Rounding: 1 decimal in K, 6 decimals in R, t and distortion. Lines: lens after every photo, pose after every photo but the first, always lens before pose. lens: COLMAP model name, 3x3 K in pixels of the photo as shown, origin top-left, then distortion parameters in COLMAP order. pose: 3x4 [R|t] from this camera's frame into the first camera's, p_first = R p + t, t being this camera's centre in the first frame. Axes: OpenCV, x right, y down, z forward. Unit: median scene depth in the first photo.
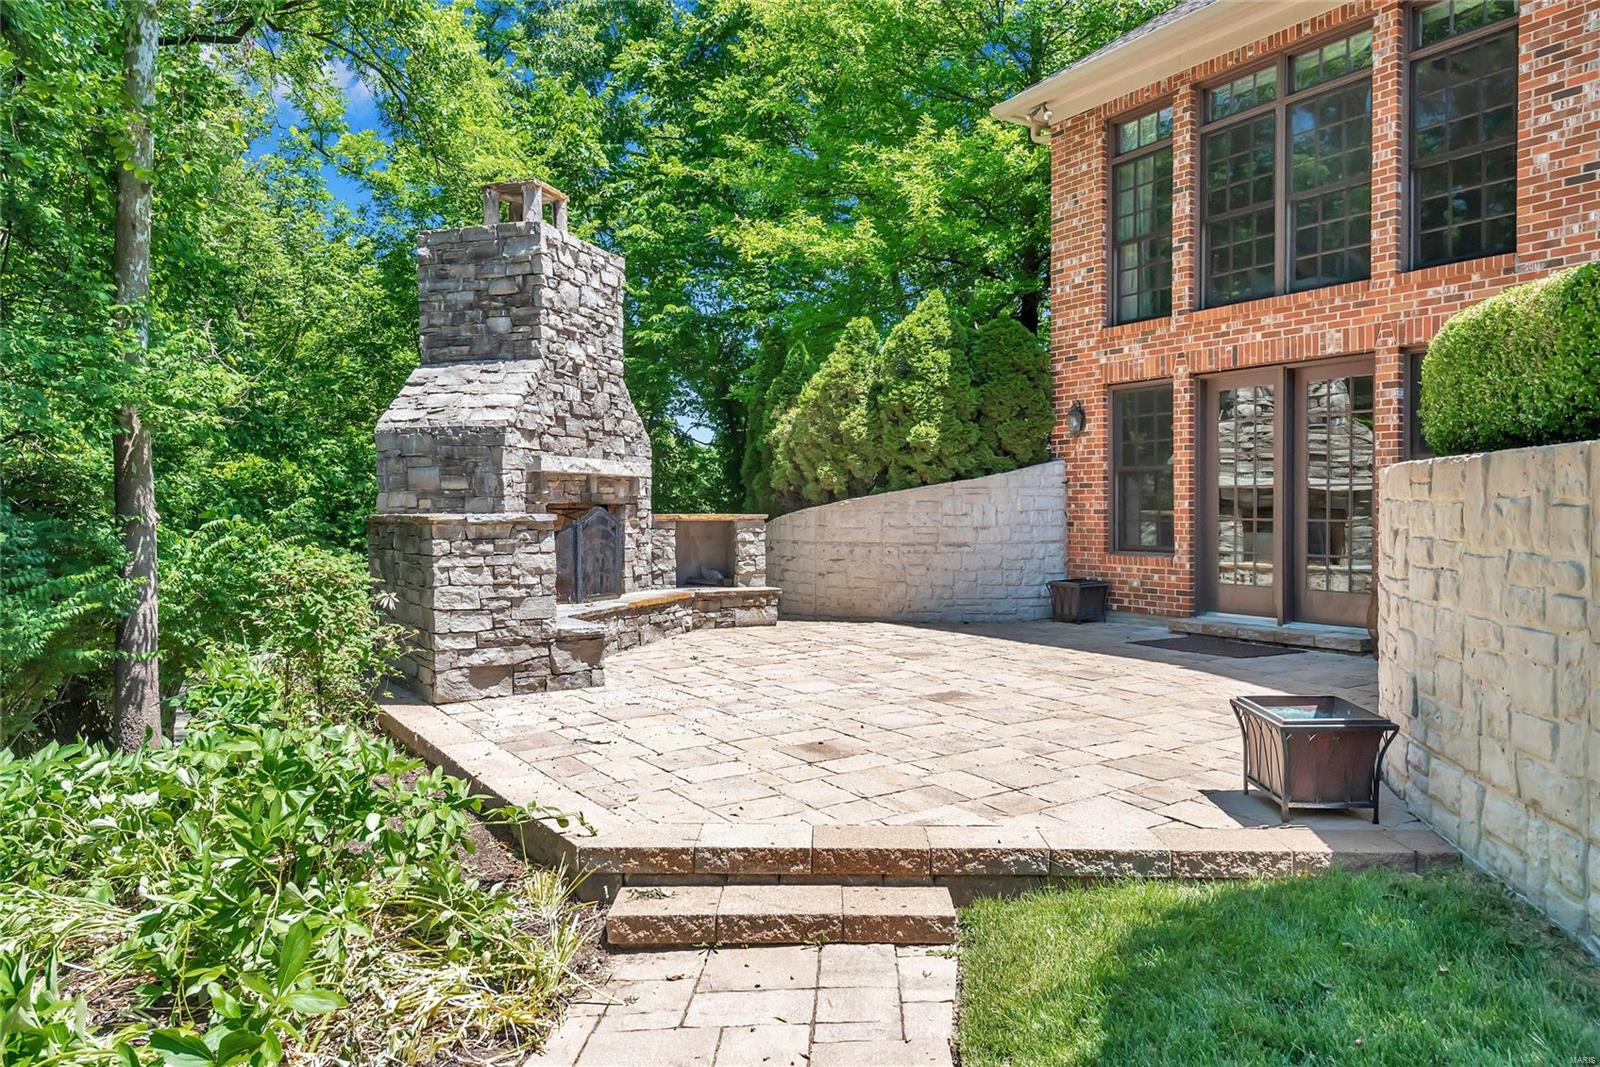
lens RADIAL K [[1075.8, 0, 804.5], [0, 1075.8, 521.8], [0, 0, 1]] dist [0.033752, -0.023943]
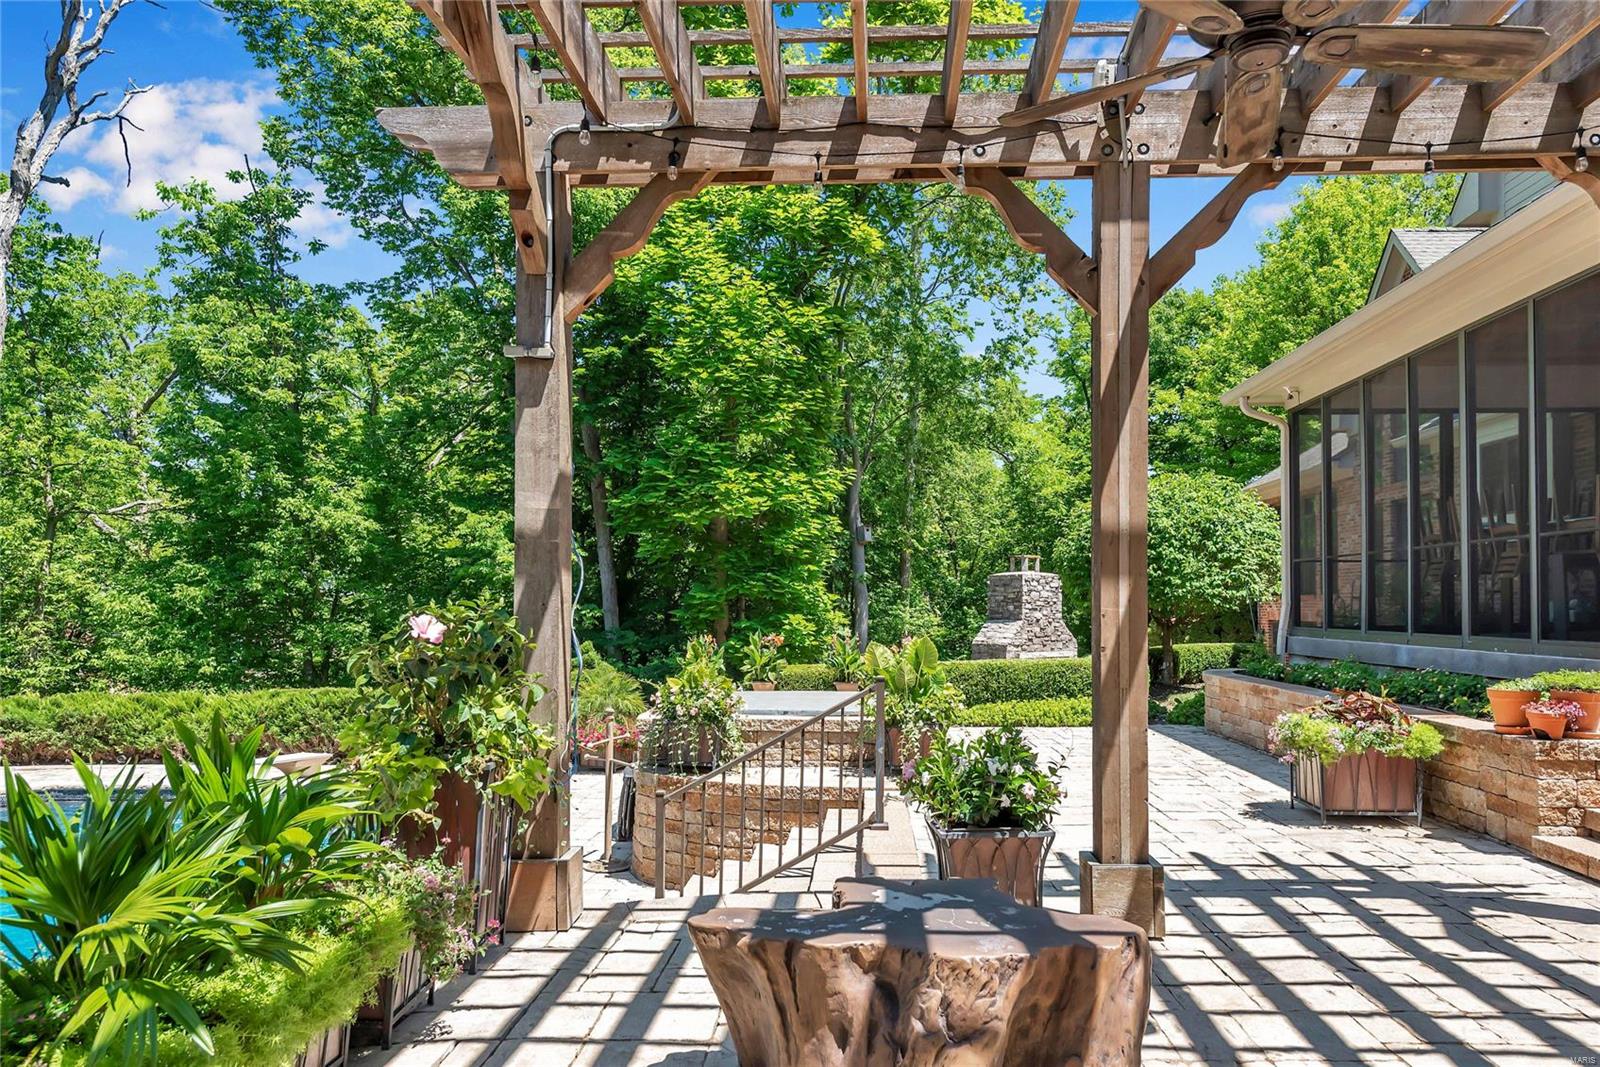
lens RADIAL K [[1075.8, 0, 841.0], [0, 1075.8, 584.0], [0, 0, 1]] dist [0.033752, -0.023943]
pose [[0.827418, -0.007787, -0.561532, 0.993946], [-0.012426, 0.999405, -0.032169, -0.145618], [0.561449, 0.033595, 0.826829, -1.713215]]
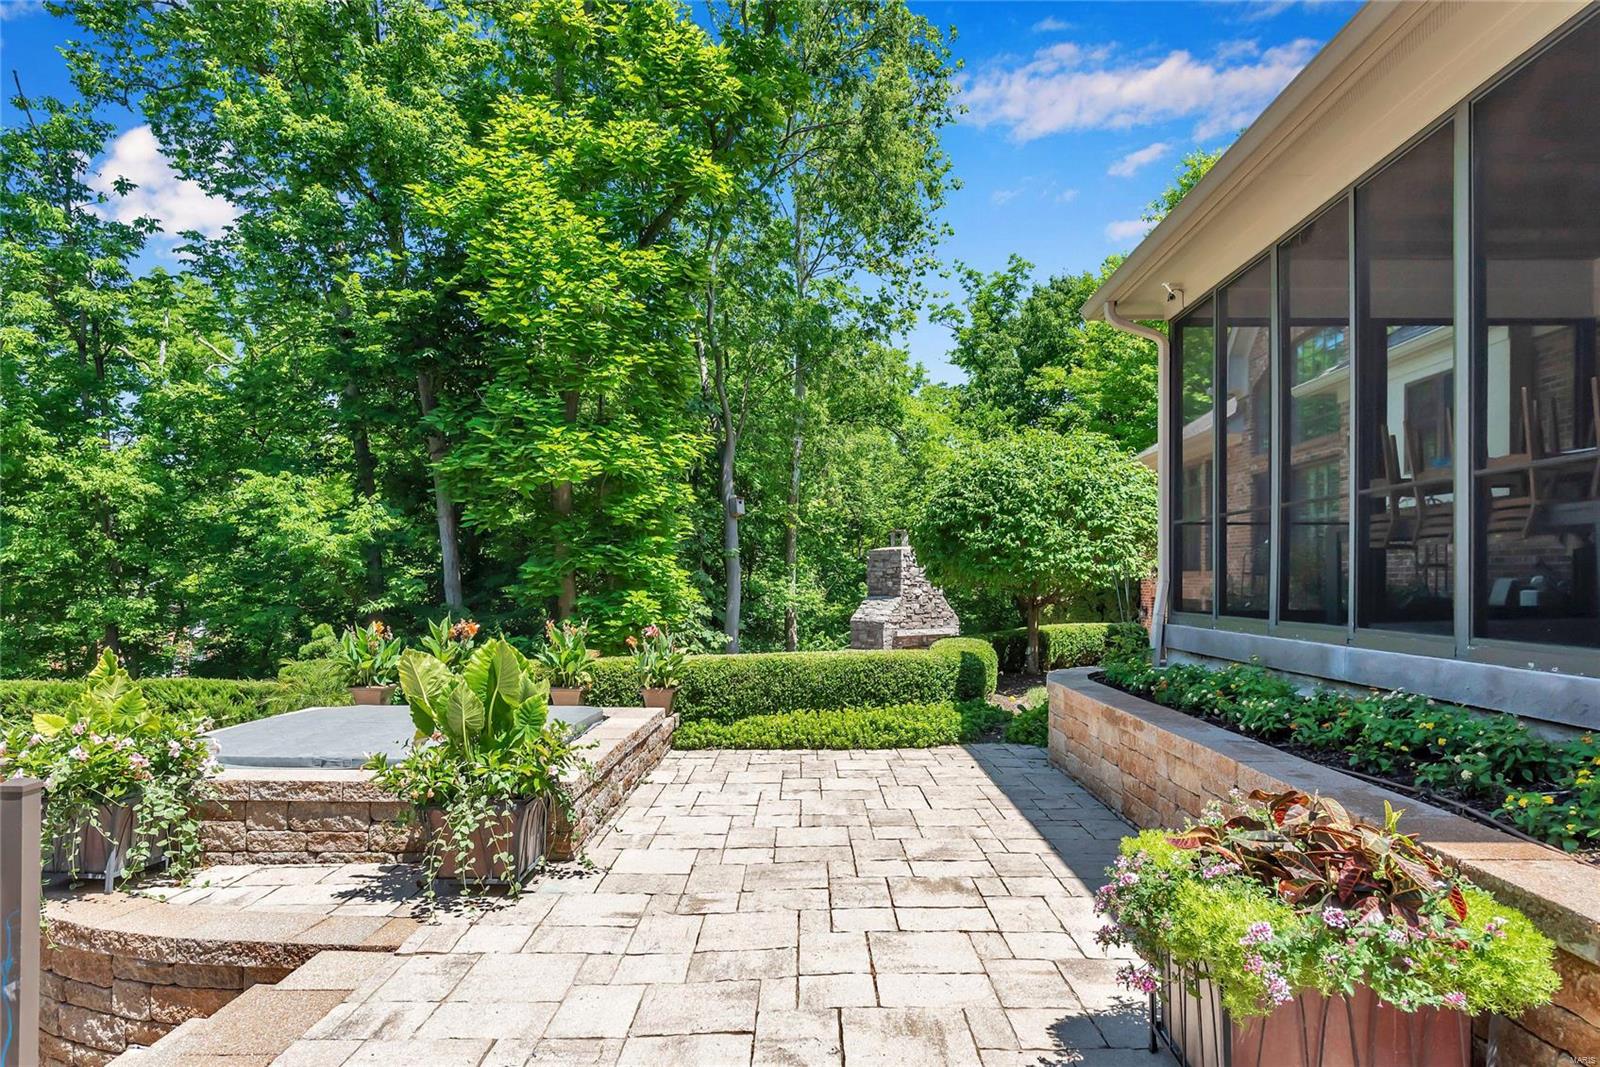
lens RADIAL K [[928.6, 0, 818.8], [0, 928.6, 574.8], [0, 0, 1]] dist [0.020210, -0.007866]
pose [[0.842316, 0.002443, -0.538979, 0.893848], [-0.015102, 0.999704, -0.019071, -0.155234], [0.538773, 0.024203, 0.842103, -1.192227]]
